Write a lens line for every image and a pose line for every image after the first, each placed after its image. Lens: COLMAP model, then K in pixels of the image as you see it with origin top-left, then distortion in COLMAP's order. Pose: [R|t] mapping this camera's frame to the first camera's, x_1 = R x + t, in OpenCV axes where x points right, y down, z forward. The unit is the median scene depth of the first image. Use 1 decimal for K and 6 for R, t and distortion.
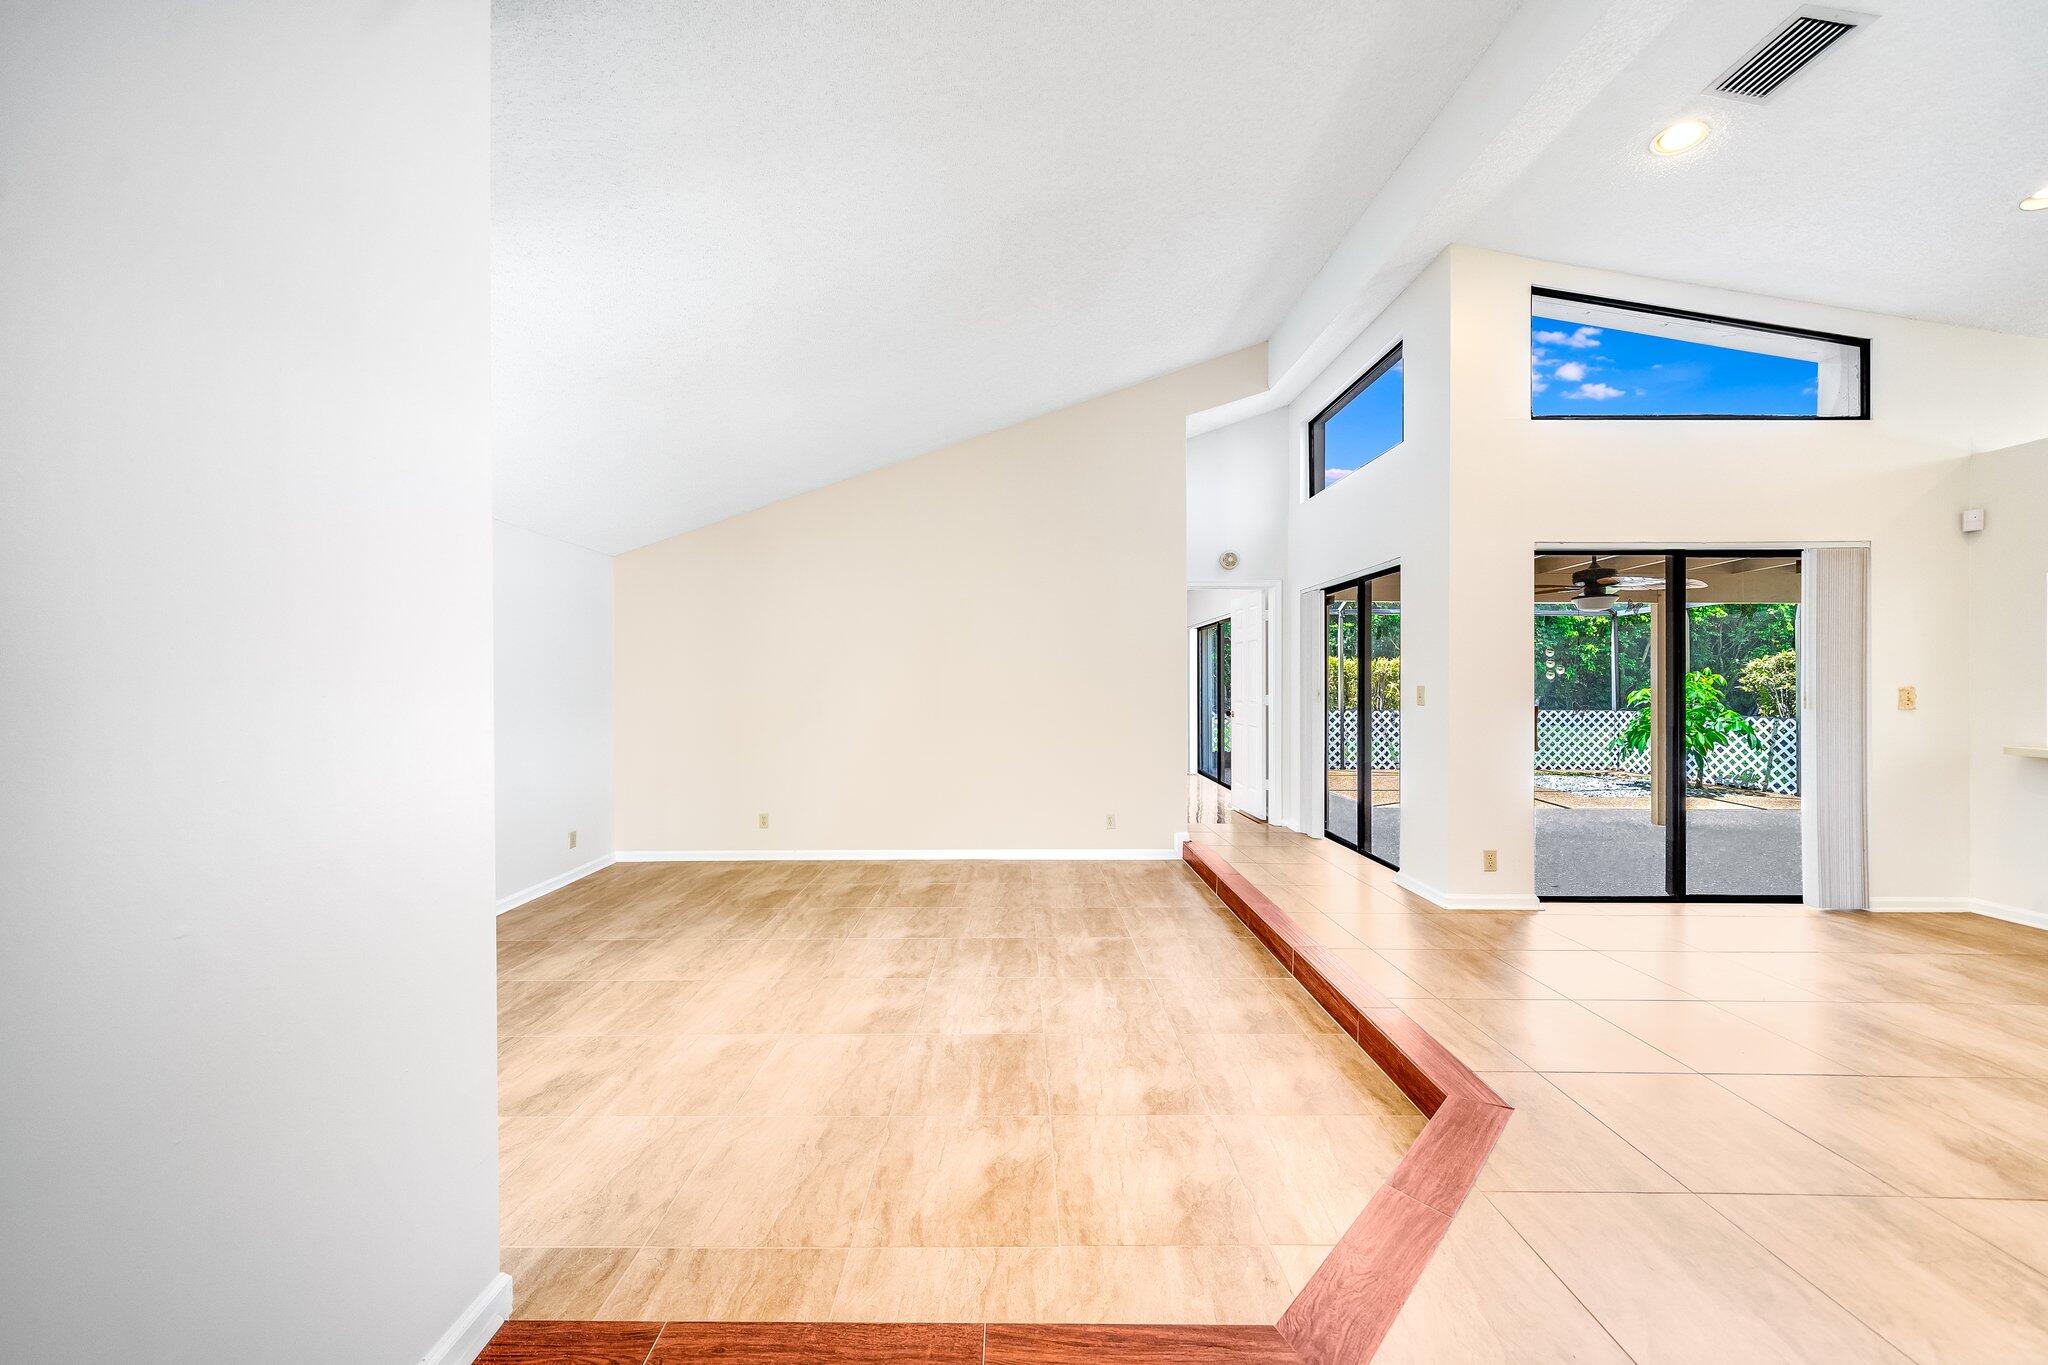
lens RADIAL K [[705.9, 0, 1017.6], [0, 705.9, 681.9], [0, 0, 1]] dist [0.002983, 0.000112]
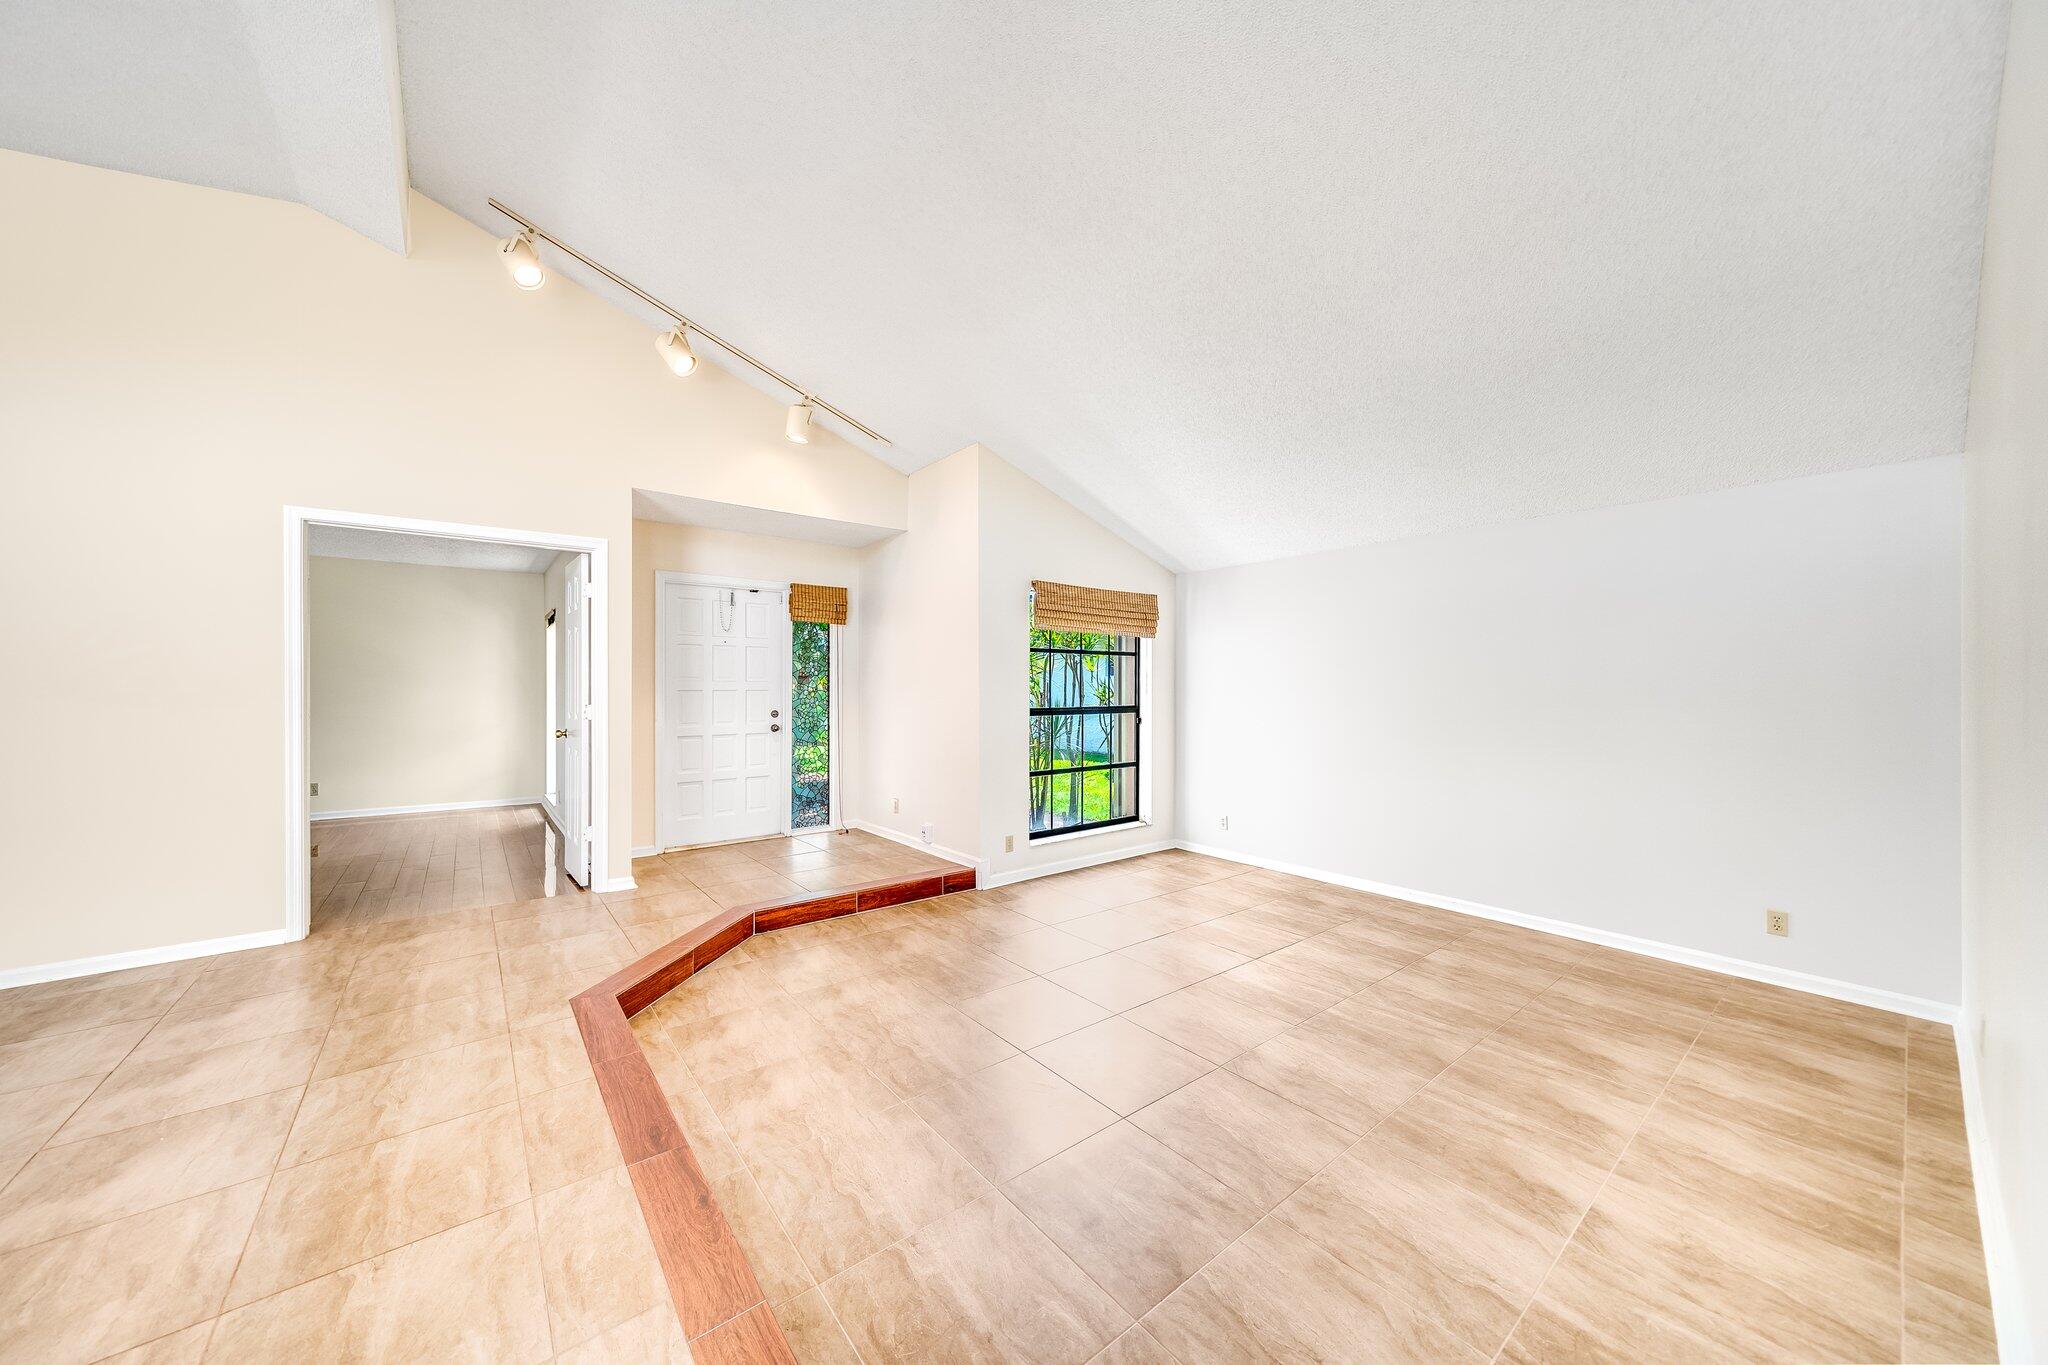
lens RADIAL K [[705.9, 0, 1027.4], [0, 705.9, 687.0], [0, 0, 1]] dist [0.002983, 0.000112]
pose [[-0.777503, 0.000583, -0.628879, 0.428522], [-0.000093, 0.999999, 0.001043, -0.005375], [0.628879, 0.000869, -0.777502, 1.293825]]
